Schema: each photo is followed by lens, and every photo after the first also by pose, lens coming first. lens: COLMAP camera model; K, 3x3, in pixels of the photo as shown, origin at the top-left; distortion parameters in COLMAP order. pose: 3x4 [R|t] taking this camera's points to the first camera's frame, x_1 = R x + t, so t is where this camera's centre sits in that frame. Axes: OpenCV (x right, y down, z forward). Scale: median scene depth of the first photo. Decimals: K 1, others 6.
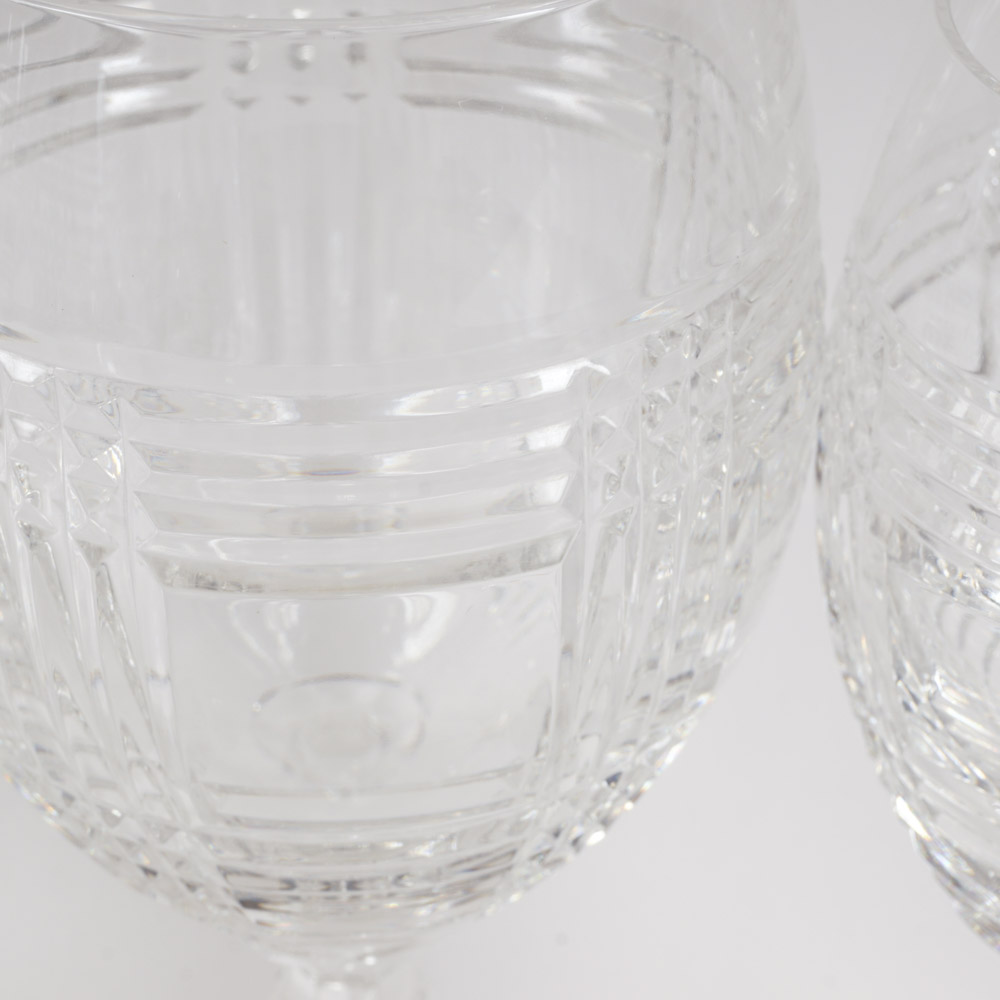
lens RADIAL K [[3054.7, 0, 500.0], [0, 3054.7, 500.0], [0, 0, 1]] dist [0.022333, -0.831450]
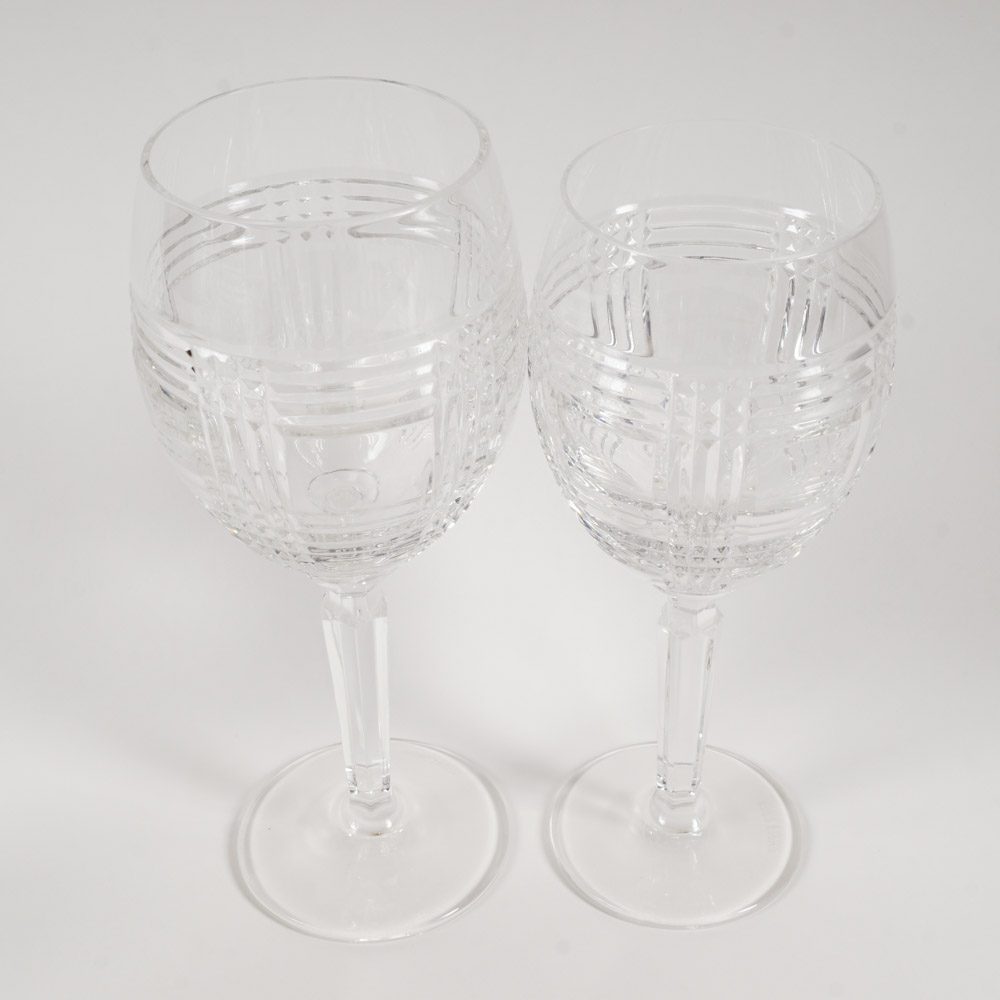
lens RADIAL K [[1817.0, 0, 501.6], [0, 1817.0, 516.0], [0, 0, 1]] dist [0.009441, 0.115540]
pose [[0.994224, -0.076599, 0.075174, -0.041232], [0.070775, 0.994492, 0.077308, -0.010005], [-0.080681, -0.071541, 0.994169, -0.510803]]
